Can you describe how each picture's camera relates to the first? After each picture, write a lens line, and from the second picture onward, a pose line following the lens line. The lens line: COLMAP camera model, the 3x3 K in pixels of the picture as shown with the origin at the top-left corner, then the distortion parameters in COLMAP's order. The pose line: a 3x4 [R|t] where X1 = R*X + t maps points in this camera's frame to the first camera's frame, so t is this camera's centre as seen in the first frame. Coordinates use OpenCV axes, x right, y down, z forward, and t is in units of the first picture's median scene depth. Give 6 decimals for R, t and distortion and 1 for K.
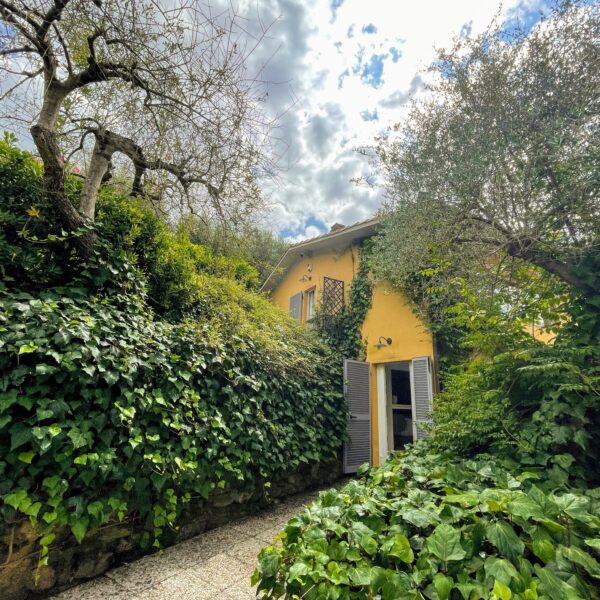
lens RADIAL K [[324.2, 0, 301.3], [0, 324.2, 297.3], [0, 0, 1]] dist [-0.014659, 0.010428]
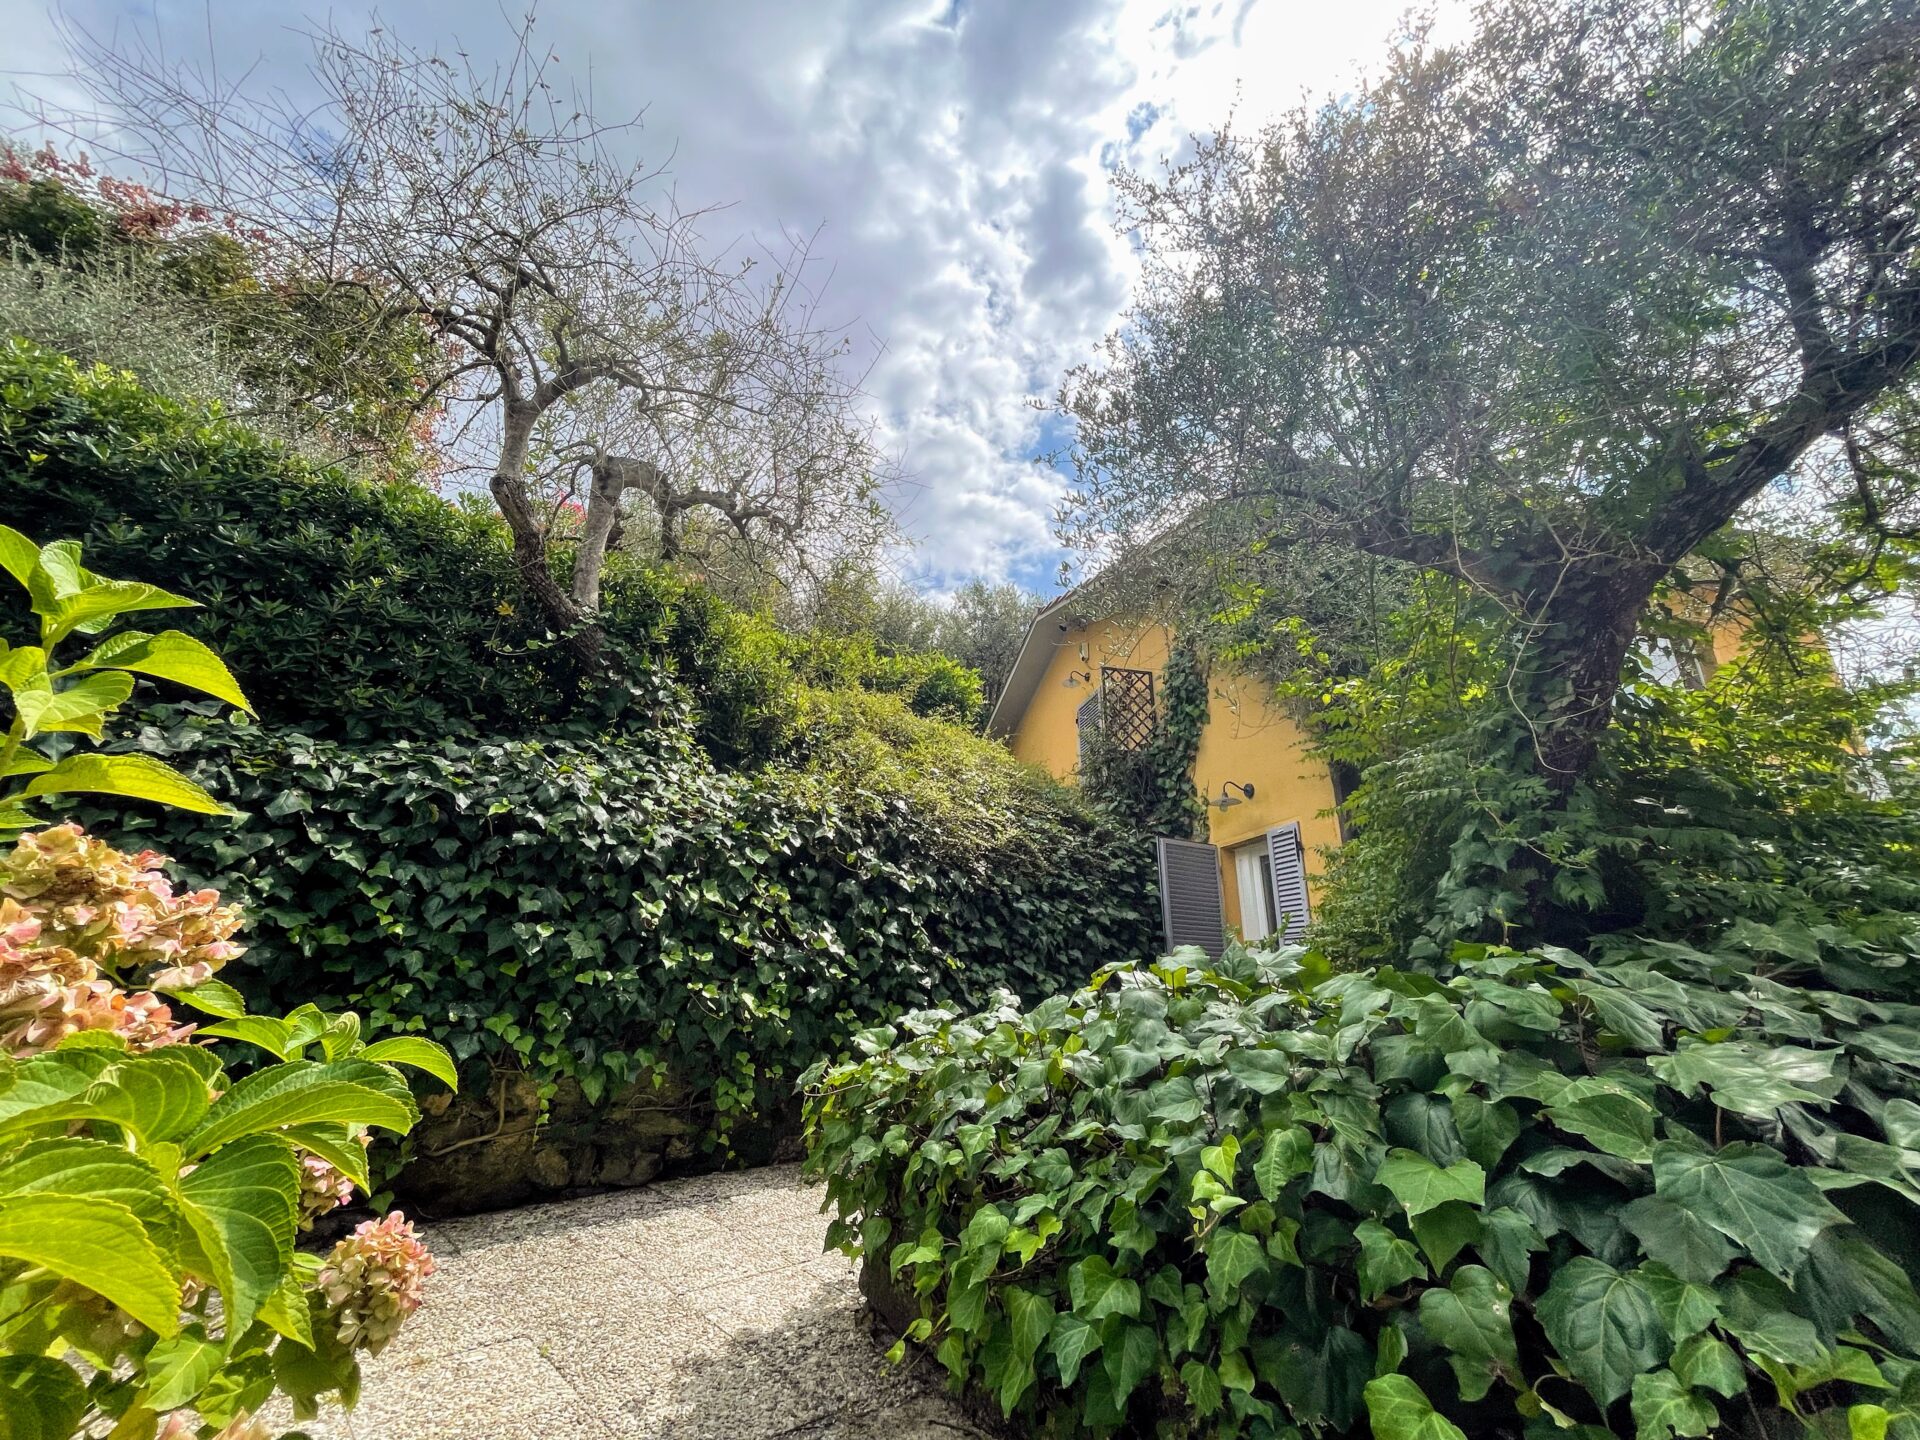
lens RADIAL K [[778.9, 0, 963.2], [0, 778.9, 715.1], [0, 0, 1]] dist [0.000849, -0.000546]
pose [[0.967695, -0.116242, -0.223729, 0.301830], [0.107085, 0.992853, -0.052678, 0.100646], [0.228253, 0.027018, 0.973227, -0.233446]]
